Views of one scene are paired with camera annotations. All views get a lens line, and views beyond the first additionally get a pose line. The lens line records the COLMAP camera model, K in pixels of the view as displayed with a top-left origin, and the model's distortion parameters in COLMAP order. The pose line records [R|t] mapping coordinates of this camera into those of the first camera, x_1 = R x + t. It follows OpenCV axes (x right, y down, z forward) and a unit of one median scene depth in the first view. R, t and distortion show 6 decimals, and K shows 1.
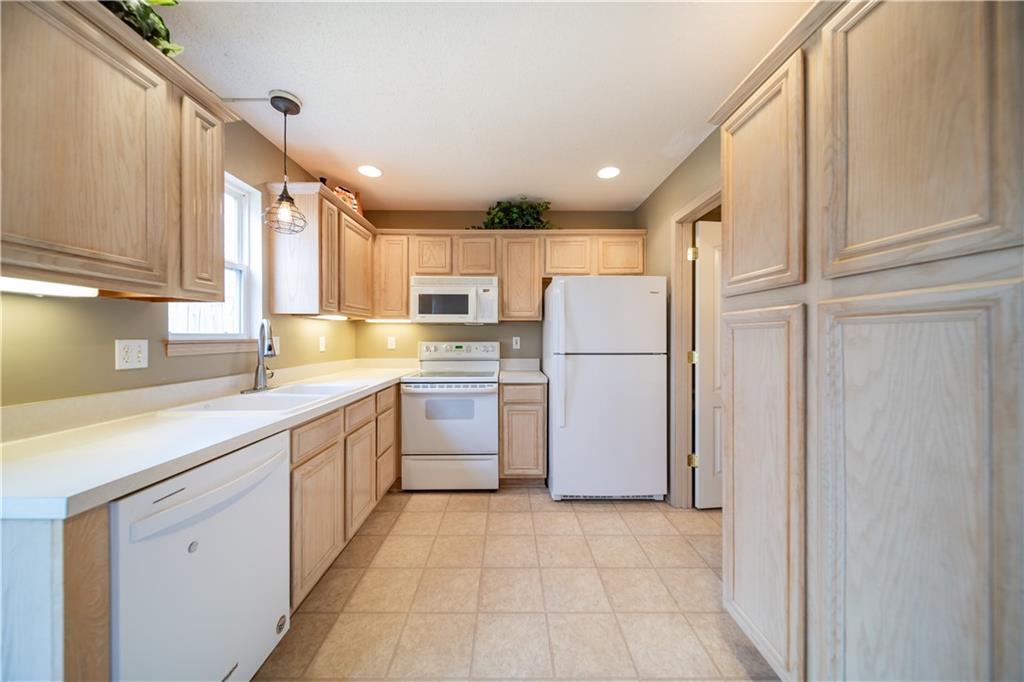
lens RADIAL K [[353.1, 0, 509.5], [0, 353.1, 337.0], [0, 0, 1]] dist [-0.001868, -0.000197]
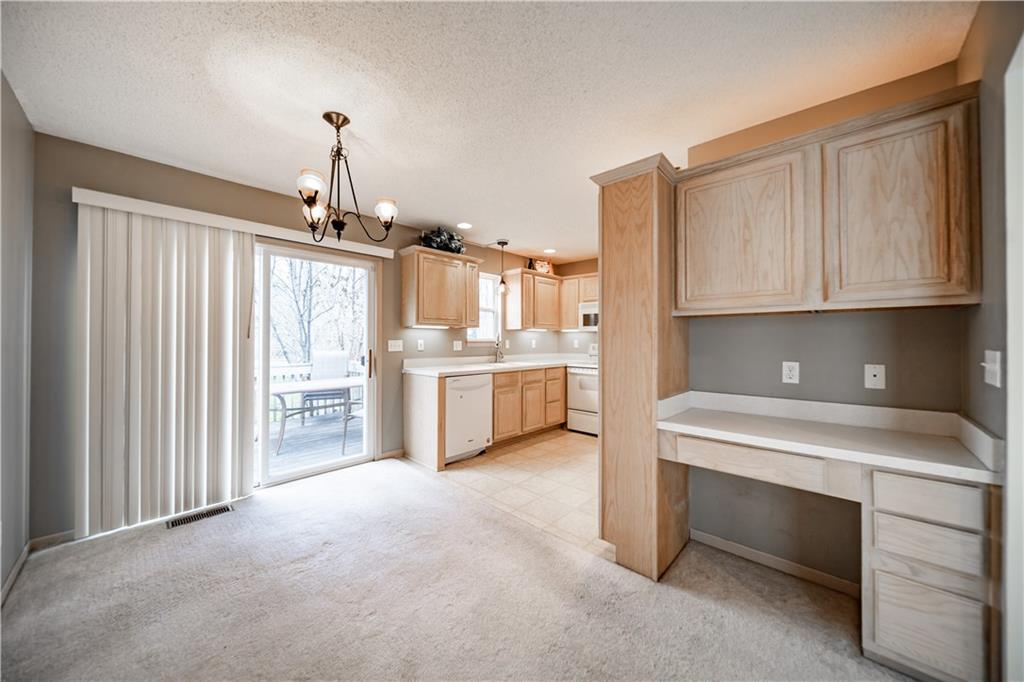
lens RADIAL K [[353.1, 0, 509.5], [0, 353.1, 337.0], [0, 0, 1]] dist [-0.001868, -0.000197]
pose [[0.719018, -0.003992, -0.694980, 0.698818], [-0.002740, 0.999959, -0.008579, -0.000634], [0.694986, 0.008073, 0.718978, -0.451631]]
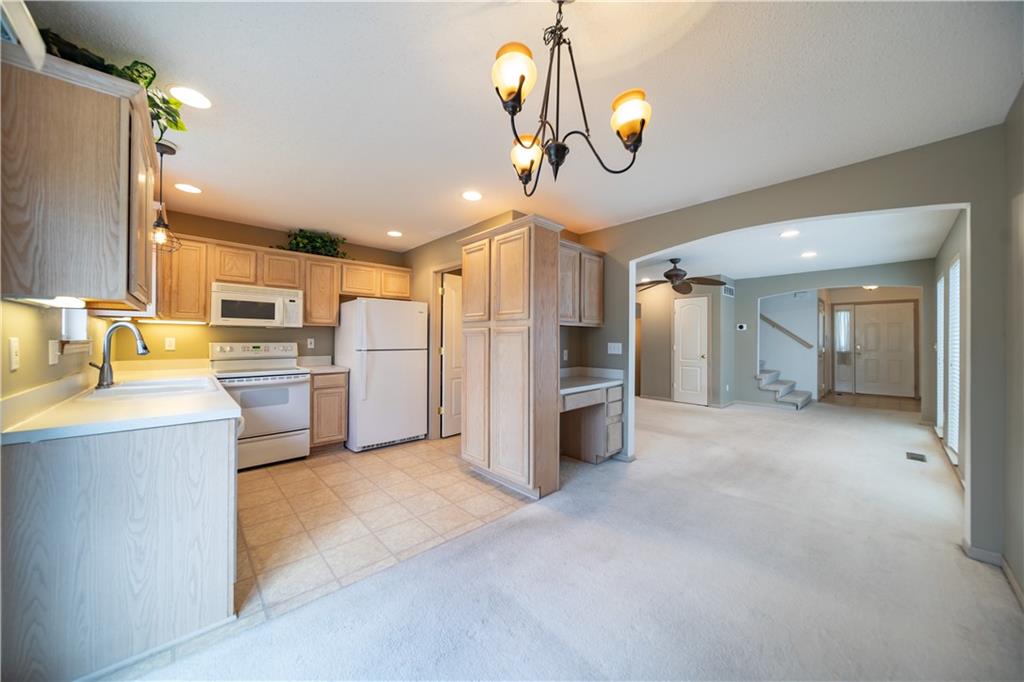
lens RADIAL K [[353.1, 0, 509.5], [0, 353.1, 337.0], [0, 0, 1]] dist [-0.001868, -0.000197]
pose [[0.738579, 0.007468, 0.674126, -0.369694], [-0.004490, 0.999971, -0.006158, -0.001529], [-0.674152, 0.001521, 0.738591, -0.465678]]
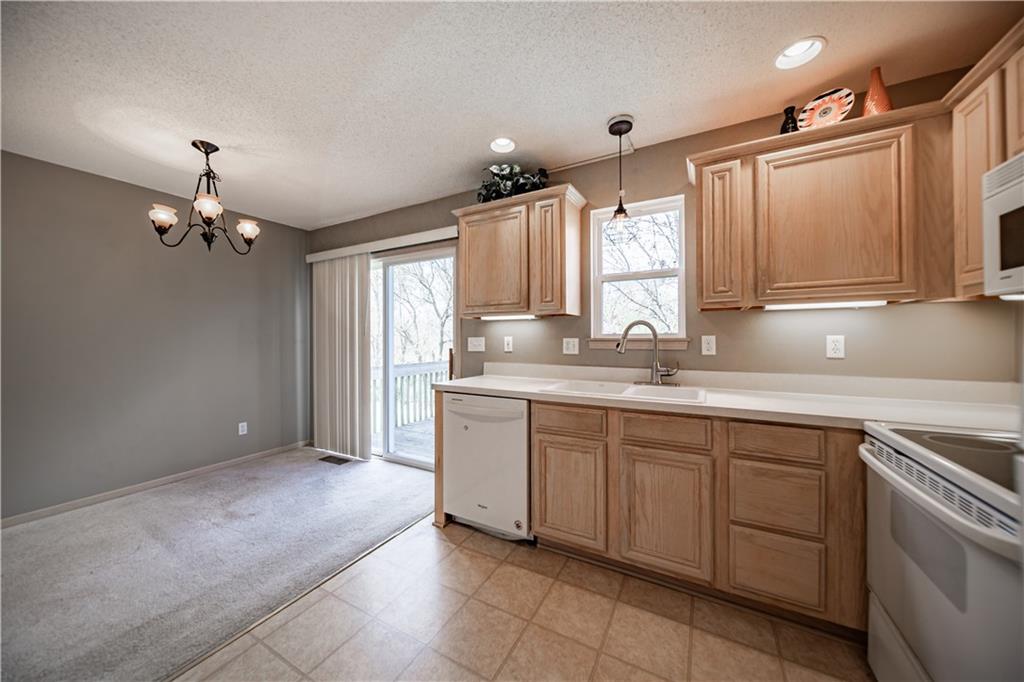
lens RADIAL K [[353.1, 0, 509.5], [0, 353.1, 337.0], [0, 0, 1]] dist [-0.001868, -0.000197]
pose [[-0.487733, -0.000952, -0.872993, 0.333232], [0.001543, 0.999997, -0.001952, 0.002774], [0.872992, -0.002300, -0.487730, 0.812202]]
